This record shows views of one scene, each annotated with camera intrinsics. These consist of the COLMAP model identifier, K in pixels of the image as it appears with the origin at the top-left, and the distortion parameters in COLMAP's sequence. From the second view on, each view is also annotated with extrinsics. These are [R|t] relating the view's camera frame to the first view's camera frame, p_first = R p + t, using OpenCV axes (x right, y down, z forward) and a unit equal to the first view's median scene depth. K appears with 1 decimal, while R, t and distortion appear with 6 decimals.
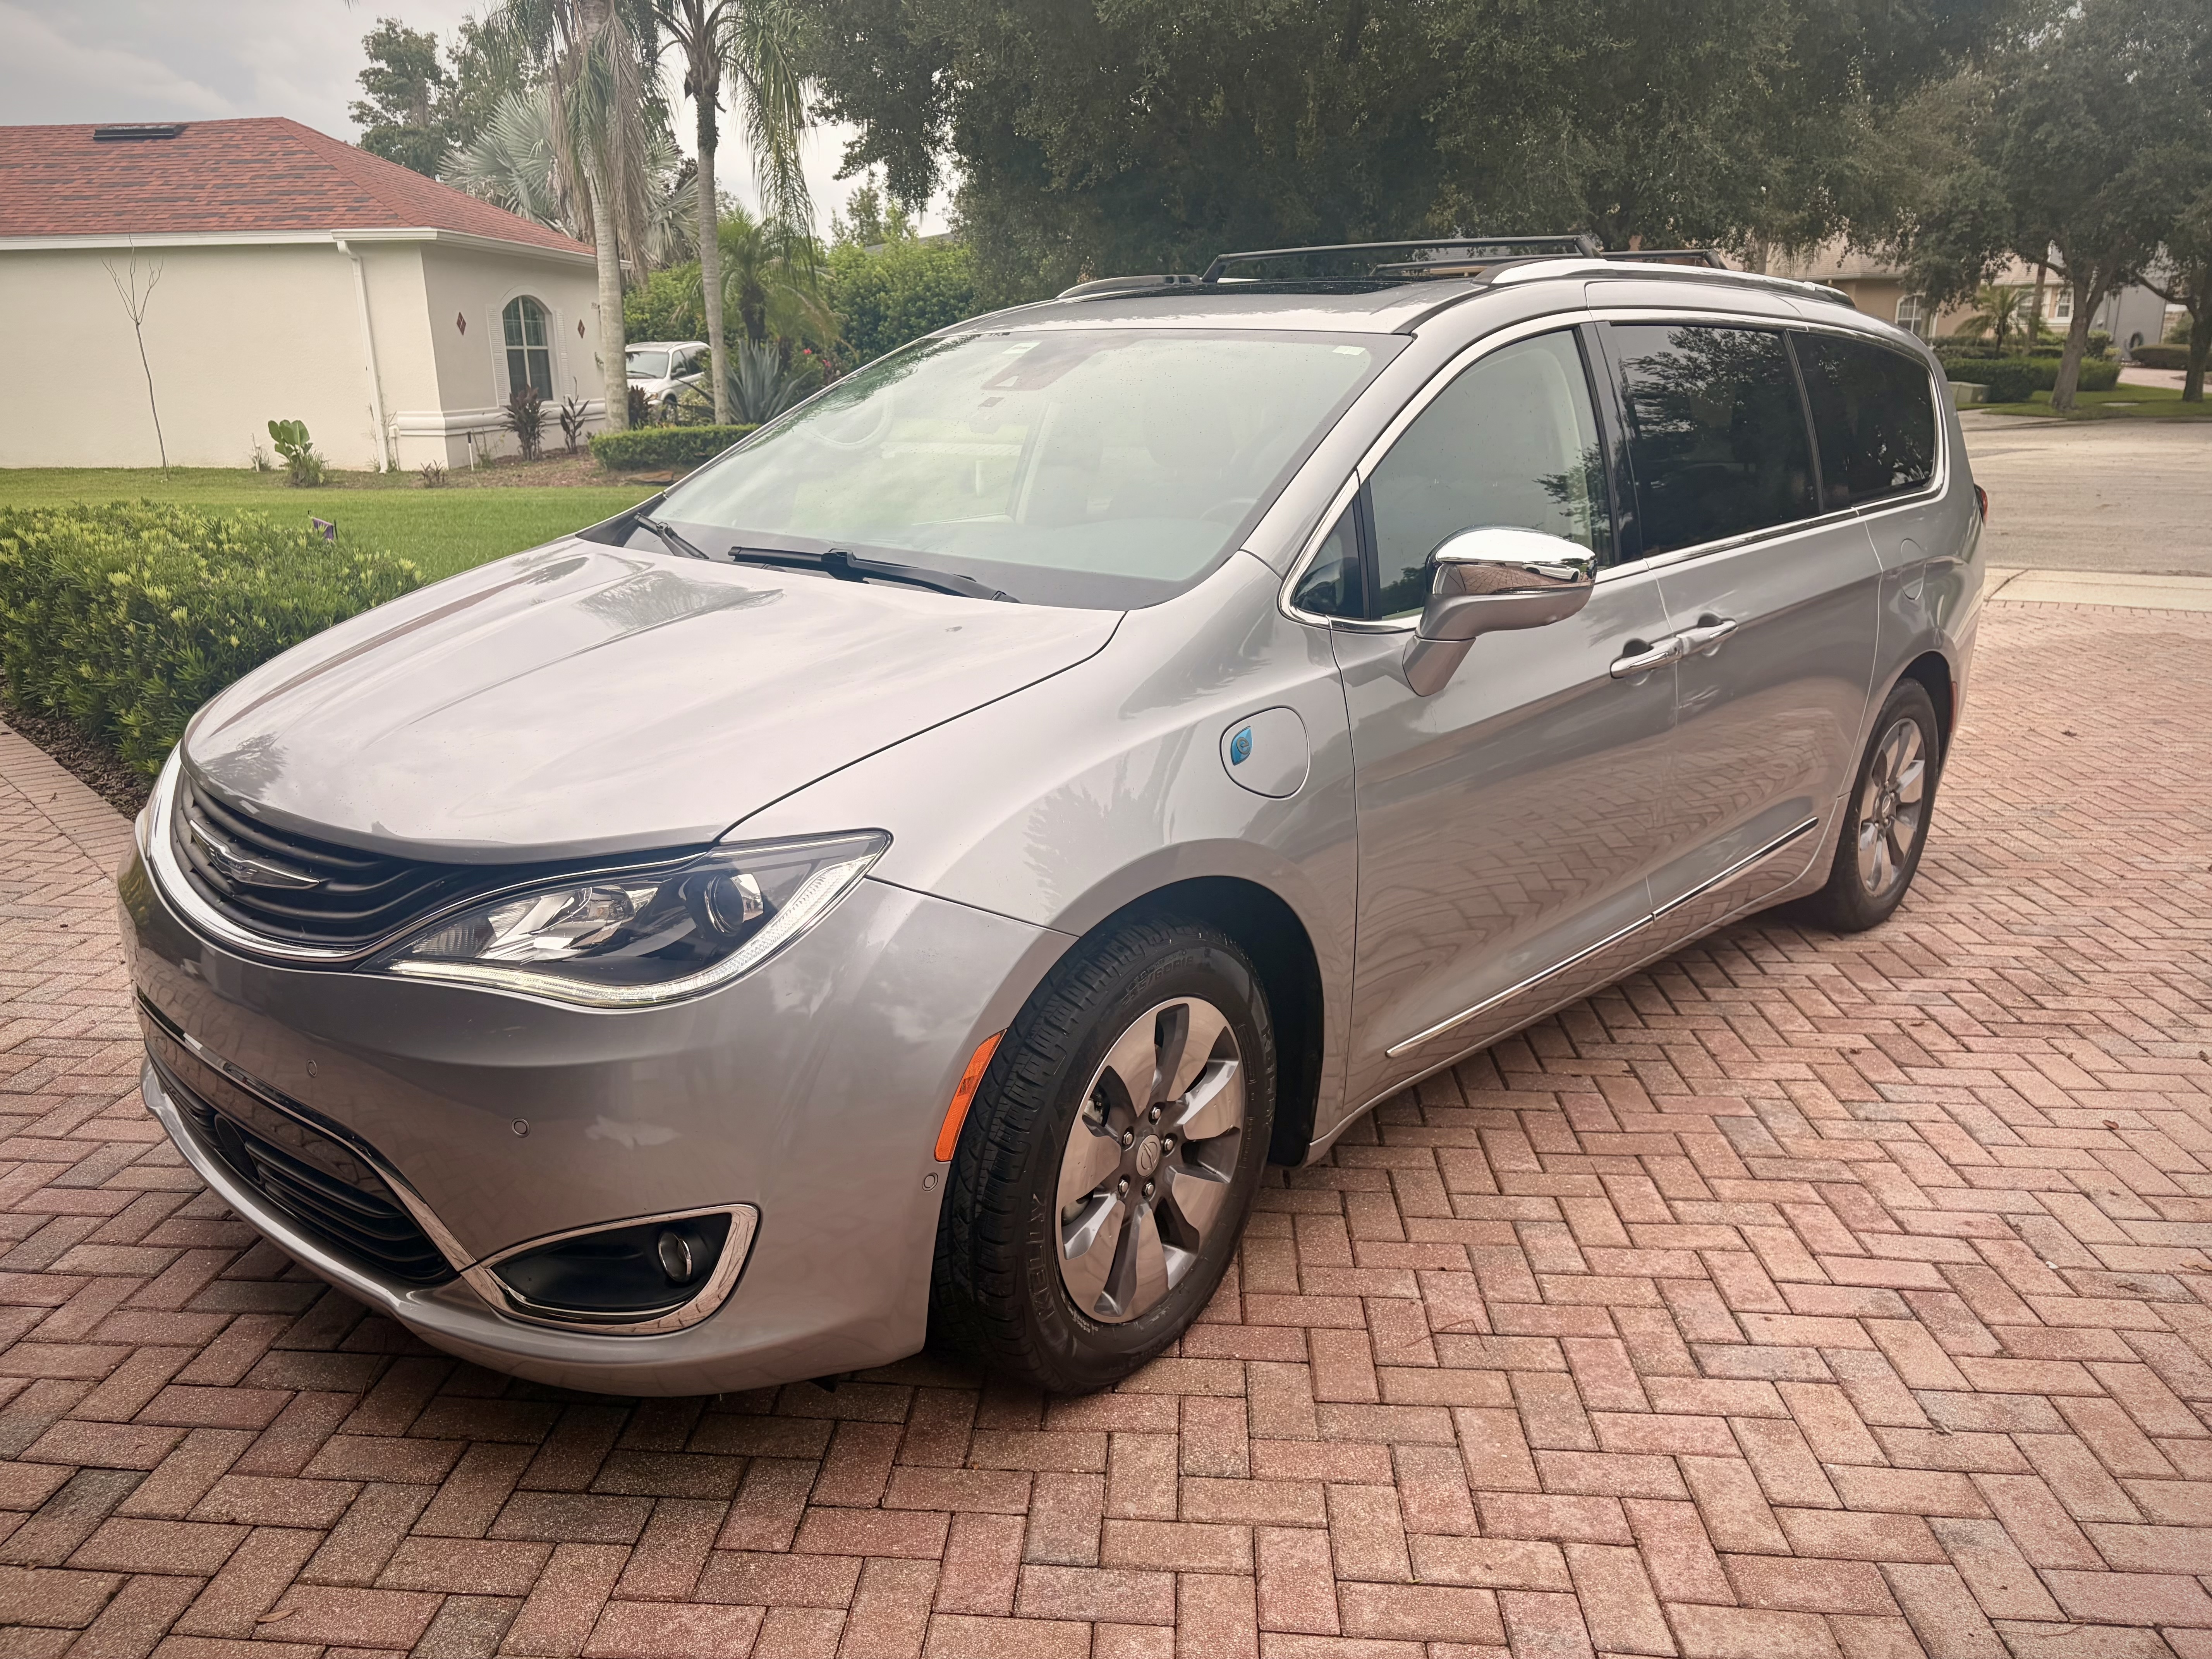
lens RADIAL K [[1789.0, 0, 1058.8], [0, 1789.0, 829.1], [0, 0, 1]] dist [0.063462, -0.085931]
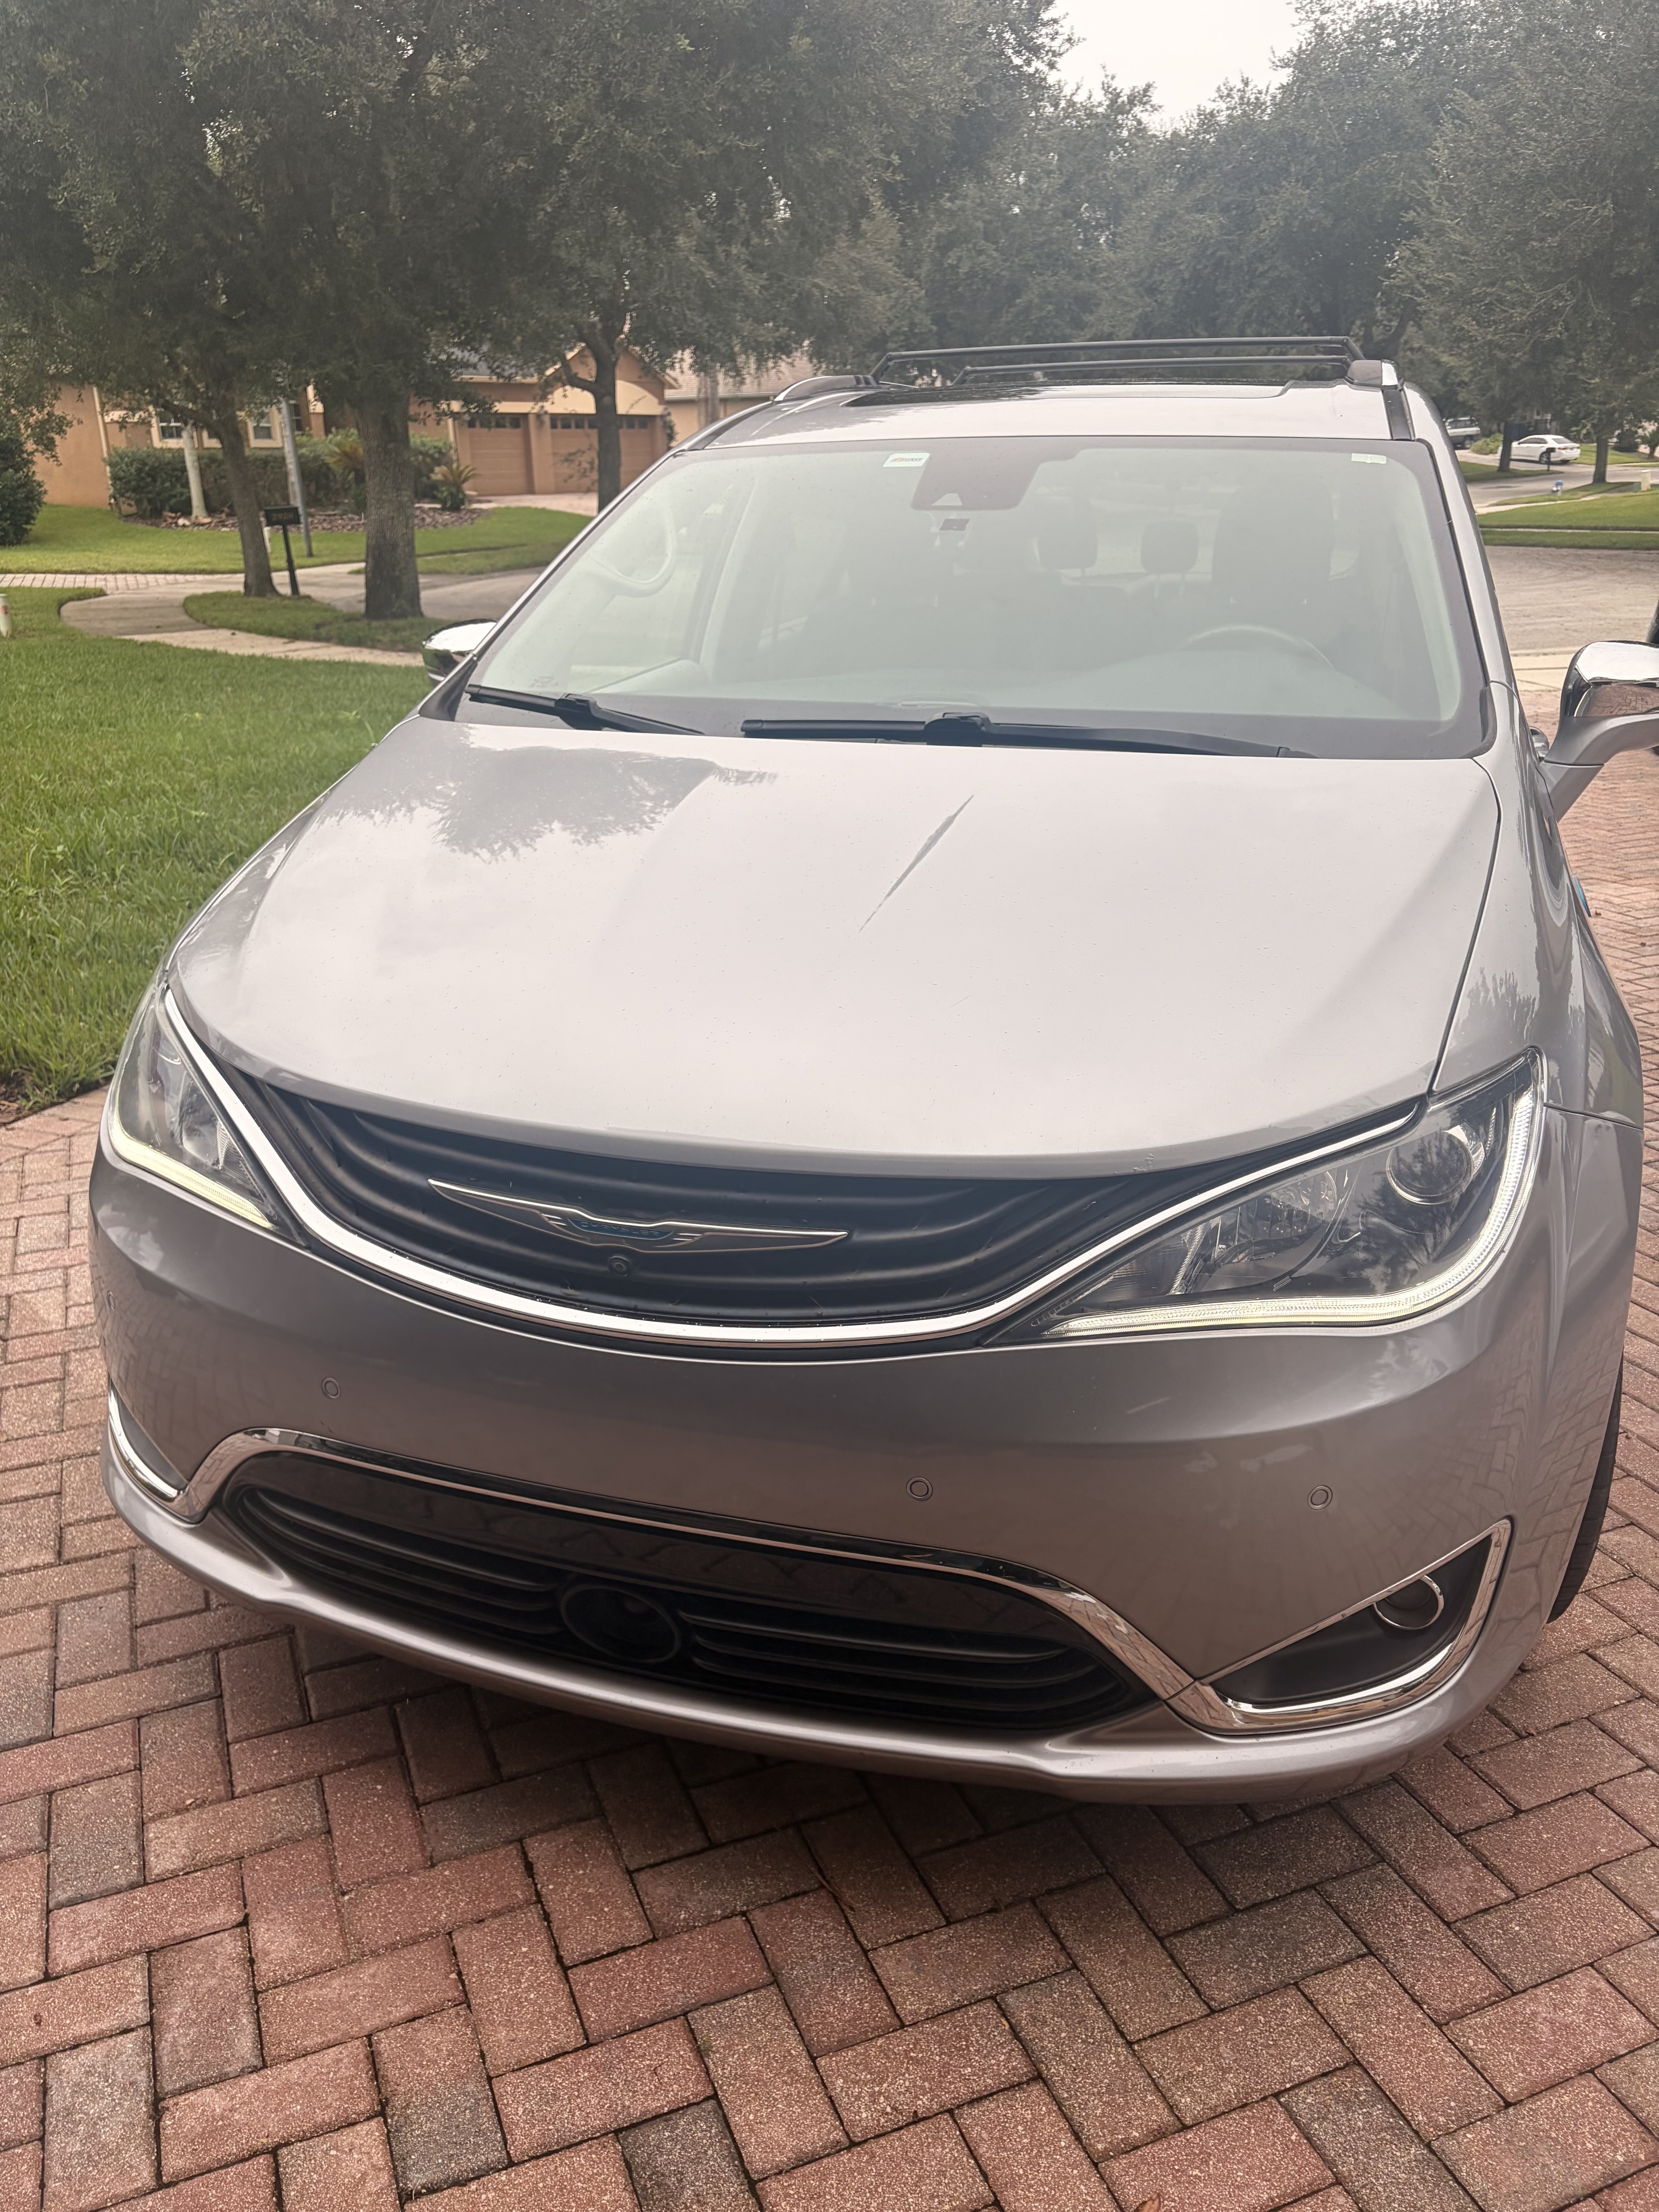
lens RADIAL K [[1789.0, 0, 829.5], [0, 1789.0, 1106.0], [0, 0, 1]] dist [0.063462, -0.085931]
pose [[0.888939, -0.158695, 0.429654, -0.151748], [0.123423, 0.986354, 0.108957, -0.020929], [-0.441082, -0.043827, 0.896396, 0.079144]]
